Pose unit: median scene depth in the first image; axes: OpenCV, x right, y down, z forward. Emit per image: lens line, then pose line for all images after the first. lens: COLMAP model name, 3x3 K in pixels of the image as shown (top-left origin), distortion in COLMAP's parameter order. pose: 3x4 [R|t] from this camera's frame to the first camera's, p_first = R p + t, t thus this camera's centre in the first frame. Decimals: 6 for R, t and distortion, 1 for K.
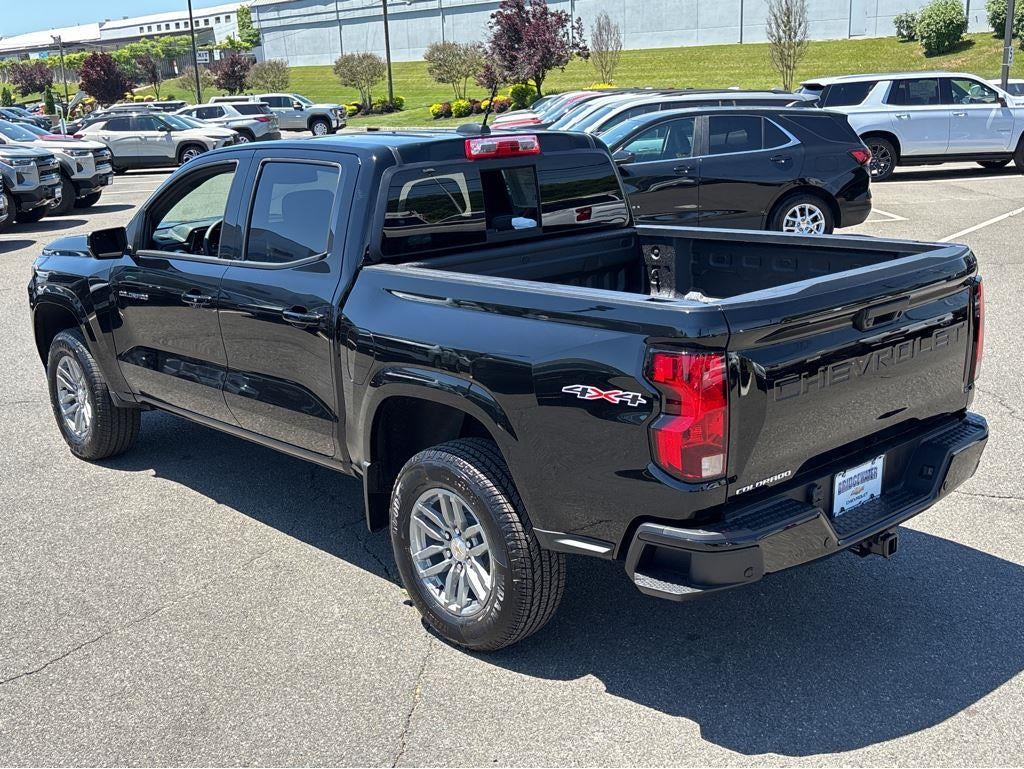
lens RADIAL K [[1173.4, 0, 503.4], [0, 1173.4, 385.2], [0, 0, 1]] dist [0.151395, -0.523120]
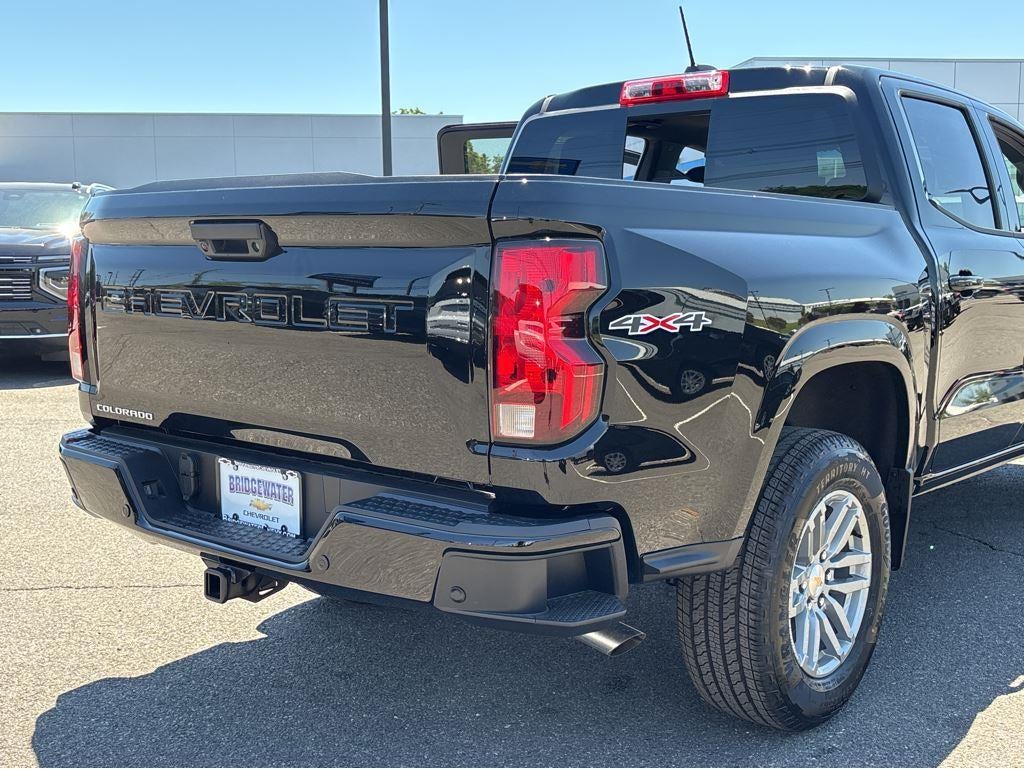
lens RADIAL K [[1173.4, 0, 503.4], [0, 1173.4, 385.2], [0, 0, 1]] dist [0.151395, -0.523120]
pose [[0.131108, 0.151747, -0.979685, 0.630424], [-0.249716, 0.961407, 0.115497, -0.059893], [0.959402, 0.229500, 0.163942, 0.645715]]
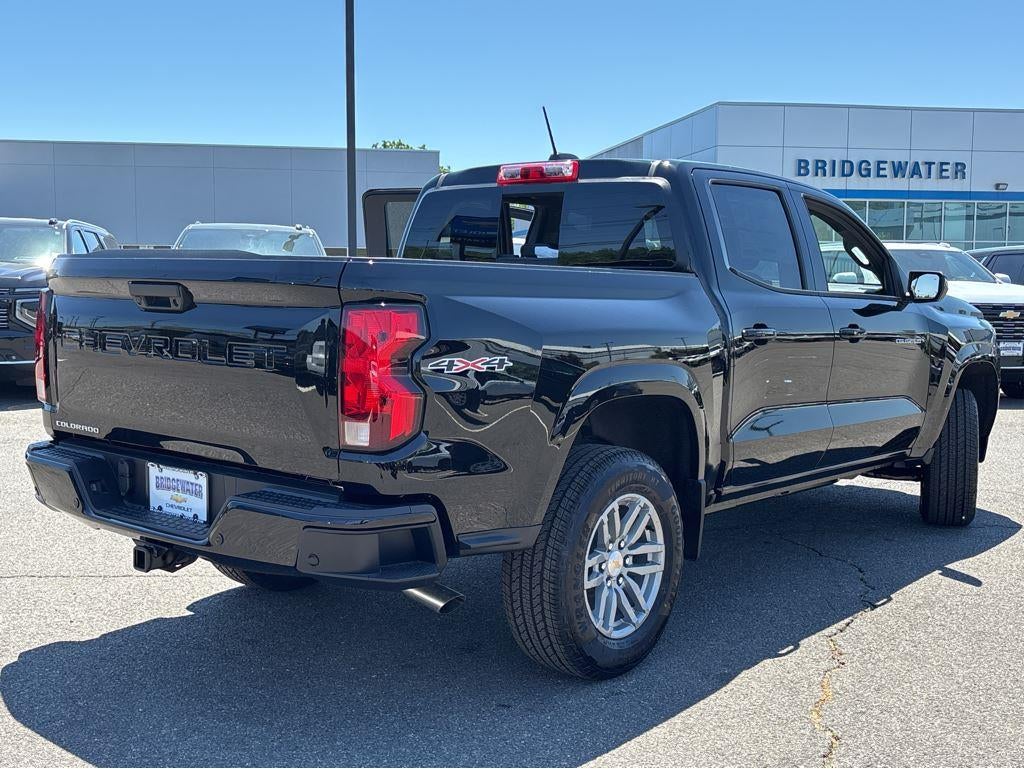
lens RADIAL K [[1175.4, 0, 514.9], [0, 1175.4, 385.2], [0, 0, 1]] dist [0.151536, -0.481037]
pose [[0.153399, 0.128254, -0.979806, 0.778603], [-0.265141, 0.960524, 0.084220, -0.088673], [0.951929, 0.246867, 0.181348, 0.678866]]
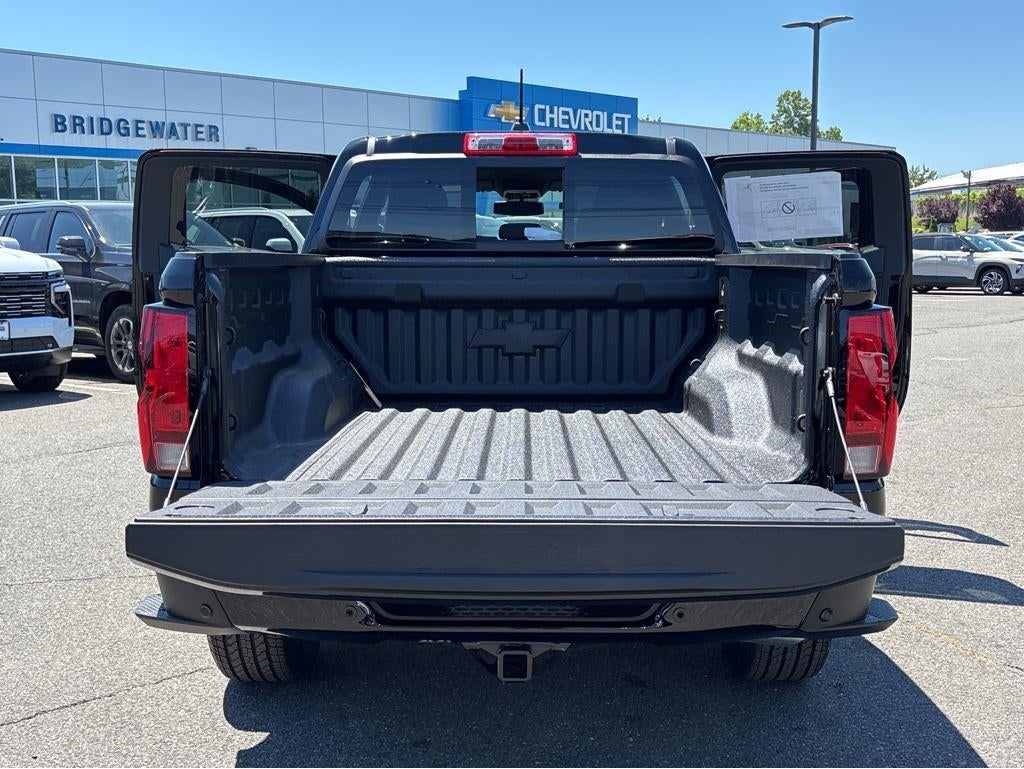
lens RADIAL K [[1175.4, 0, 514.9], [0, 1175.4, 385.2], [0, 0, 1]] dist [0.151536, -0.481037]
pose [[0.738250, 0.114755, -0.664694, 0.474226], [-0.189834, 0.980939, -0.041489, 0.005951], [0.647263, 0.156811, 0.745963, 0.303668]]
